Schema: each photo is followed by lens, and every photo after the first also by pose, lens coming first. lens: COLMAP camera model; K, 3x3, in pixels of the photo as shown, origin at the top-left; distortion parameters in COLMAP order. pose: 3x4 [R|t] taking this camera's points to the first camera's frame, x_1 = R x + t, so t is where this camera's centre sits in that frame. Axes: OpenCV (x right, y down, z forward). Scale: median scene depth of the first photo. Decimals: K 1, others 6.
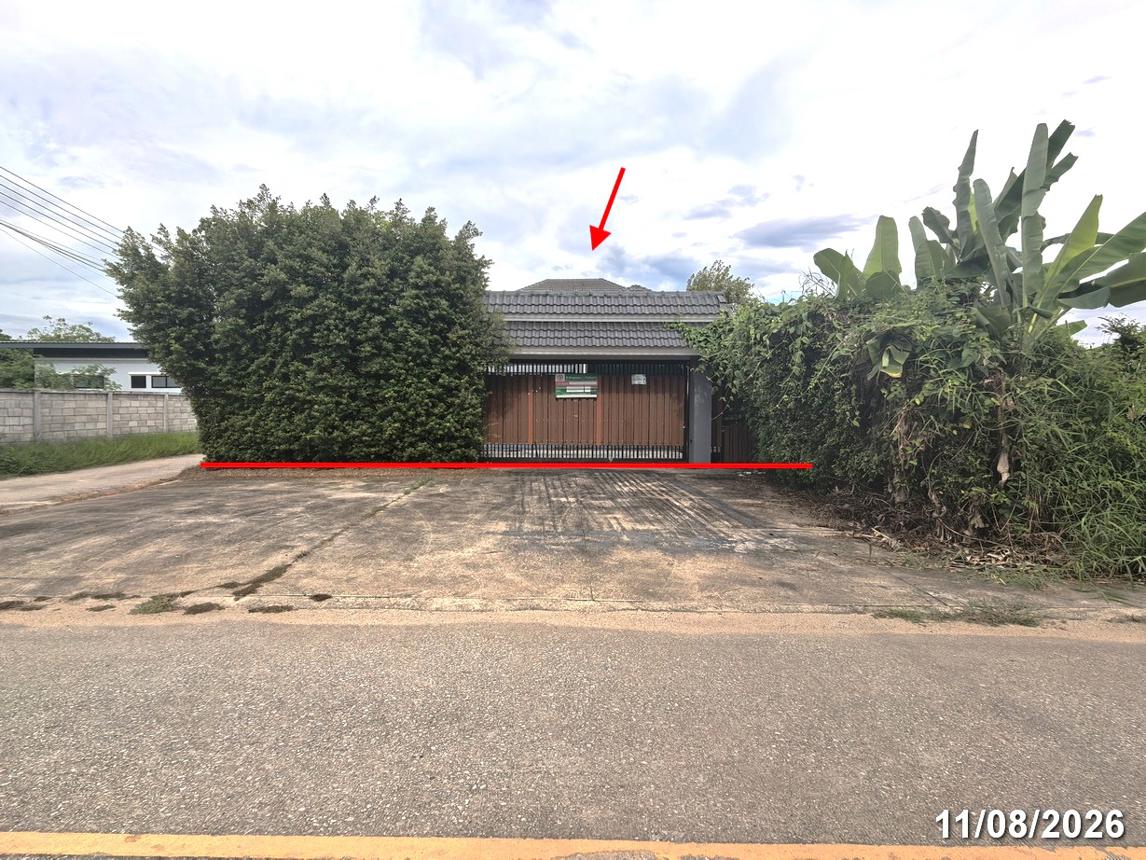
lens RADIAL K [[733.2, 0, 573.0], [0, 733.2, 430.0], [0, 0, 1]] dist [0.007518, -0.000153]
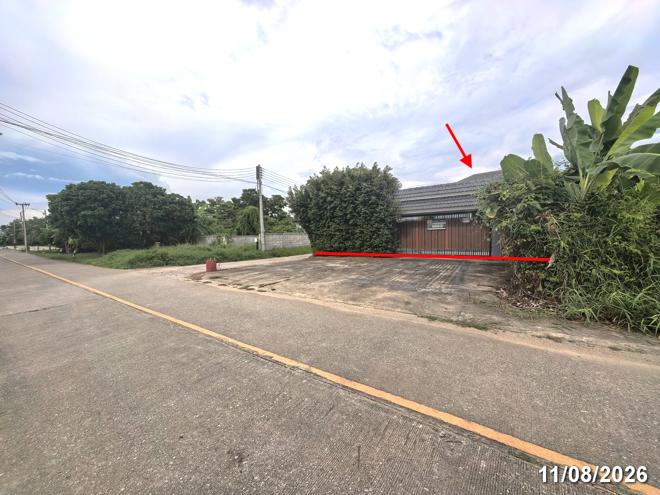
lens RADIAL K [[314.5, 0, 330.0], [0, 314.5, 247.5], [0, 0, 1]] dist [0.000678, 0.000663]
pose [[0.758681, -0.001503, -0.651461, 0.484713], [0.010568, 0.999894, 0.009999, 0.001182], [0.651377, -0.014471, 0.758616, -0.009692]]
